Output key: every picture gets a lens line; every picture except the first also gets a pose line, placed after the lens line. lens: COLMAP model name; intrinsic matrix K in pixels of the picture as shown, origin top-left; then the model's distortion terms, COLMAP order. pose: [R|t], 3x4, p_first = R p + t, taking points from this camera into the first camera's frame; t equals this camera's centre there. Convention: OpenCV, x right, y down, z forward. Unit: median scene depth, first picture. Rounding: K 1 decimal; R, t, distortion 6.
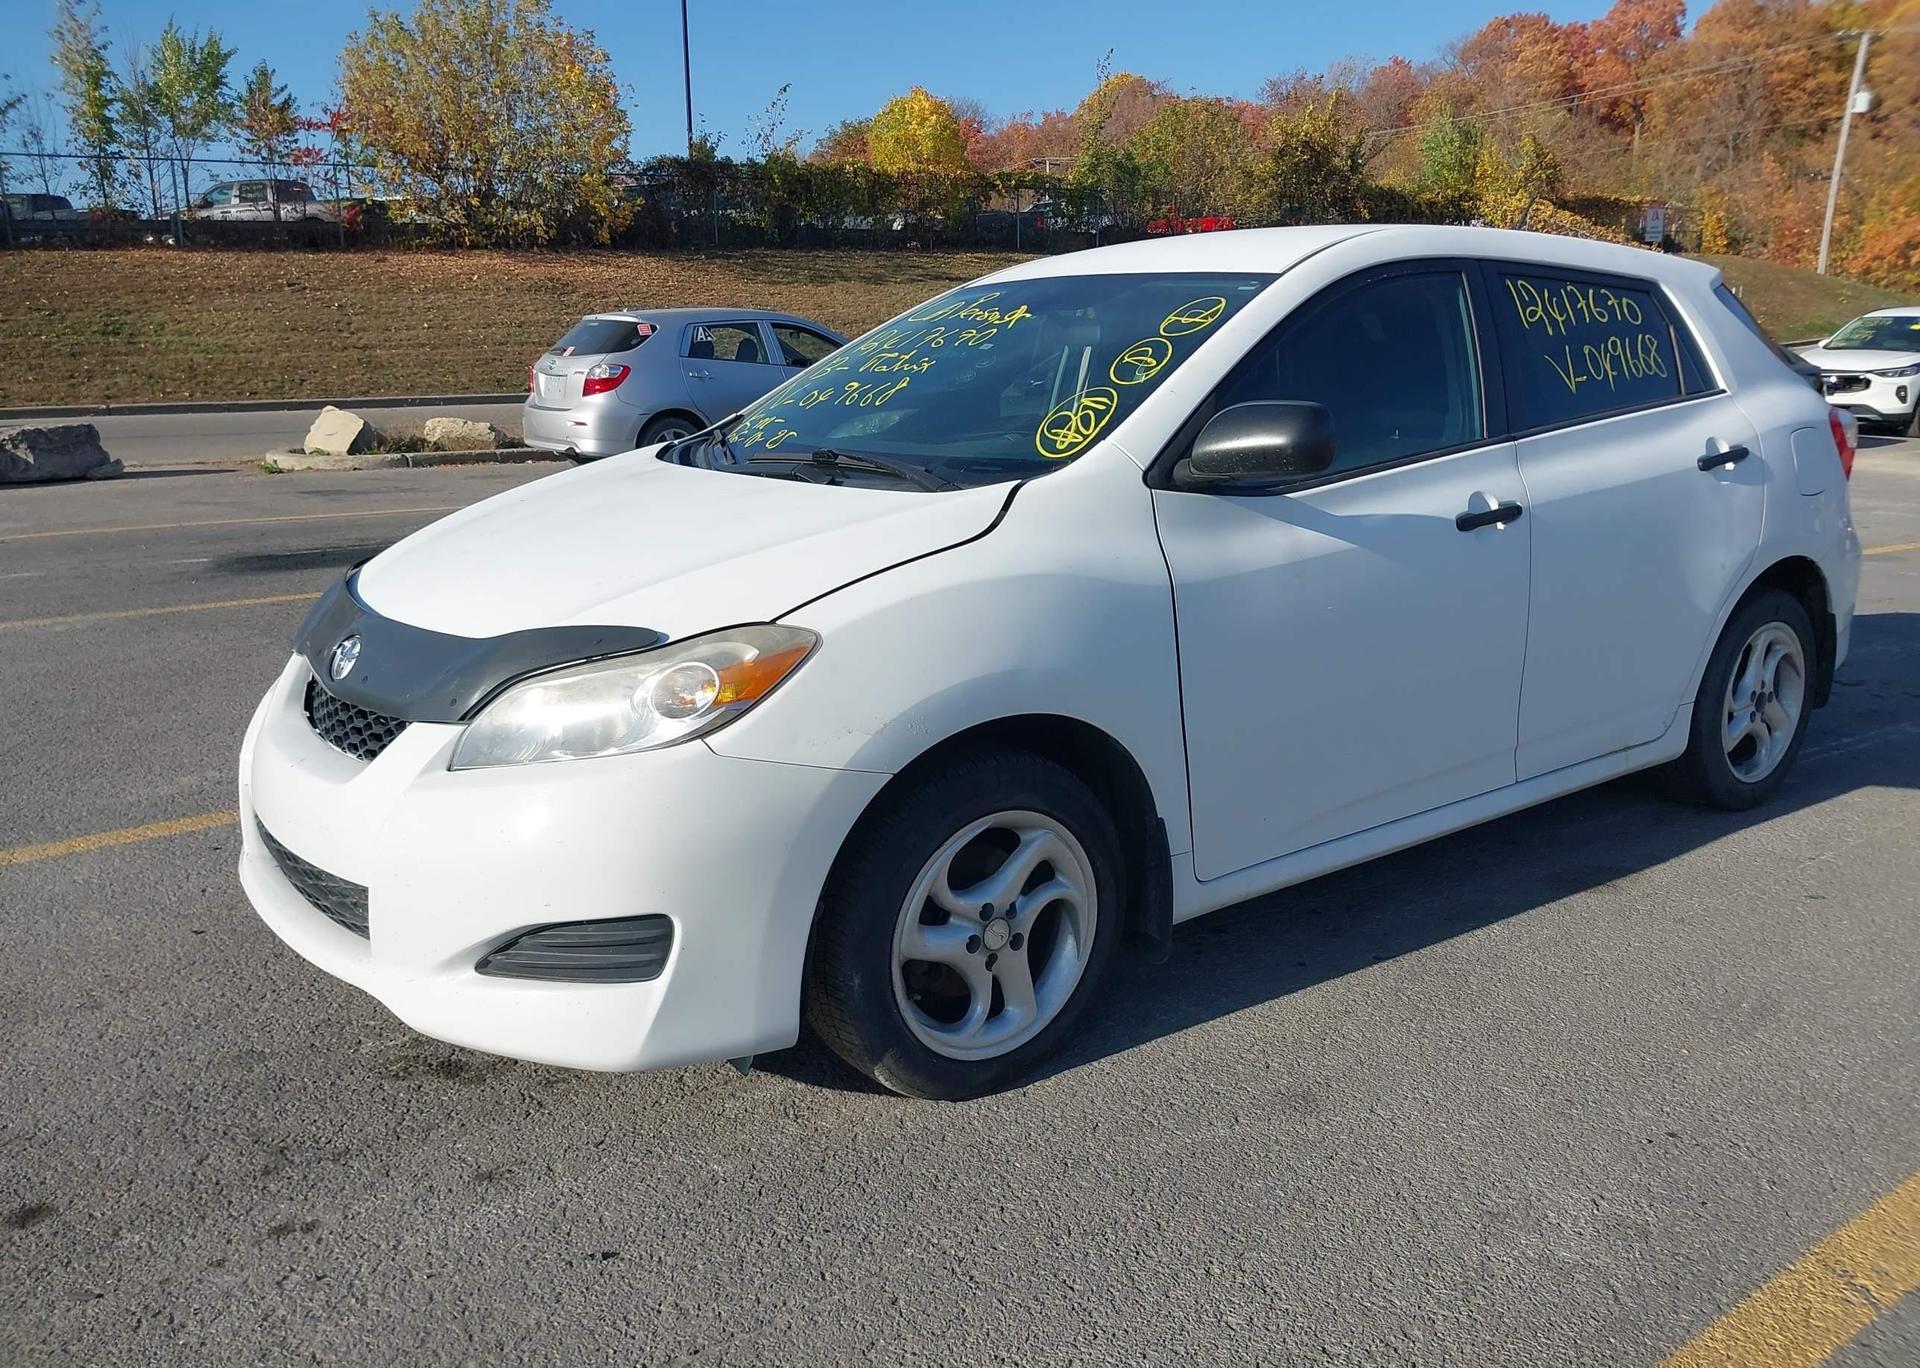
lens RADIAL K [[1540.6, 0, 977.0], [0, 1540.6, 691.8], [0, 0, 1]] dist [-0.003457, -0.008414]
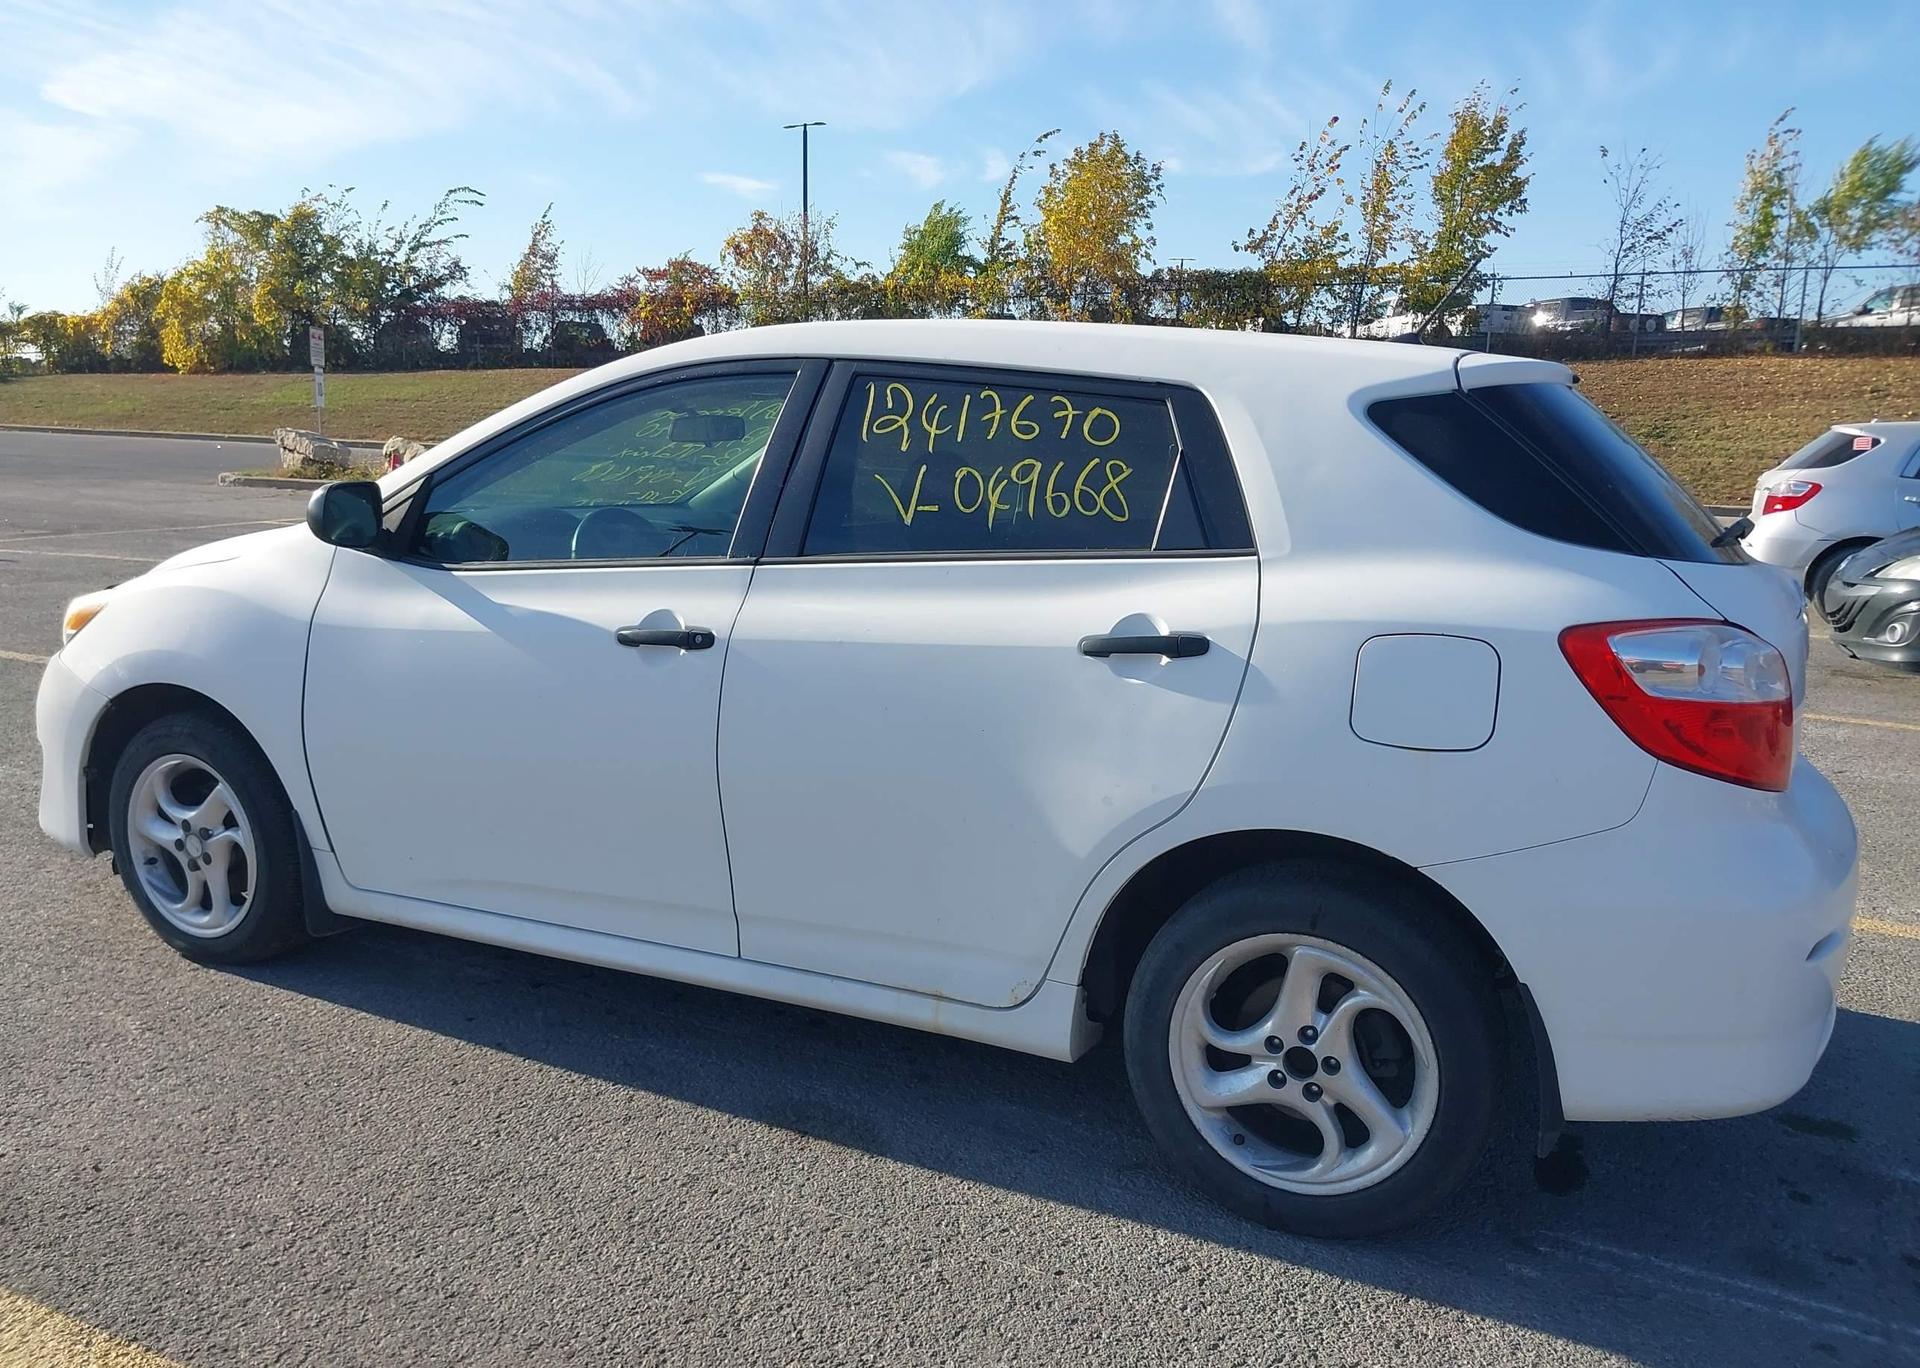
lens RADIAL K [[1517.5, 0, 960.0], [0, 1517.5, 684.0], [0, 0, 1]] dist [0.031138, -0.047889]
pose [[0.463486, 0.172472, -0.869157, 1.016765], [-0.232498, 0.970179, 0.068537, -0.160886], [0.855059, 0.170311, 0.489764, 0.604170]]
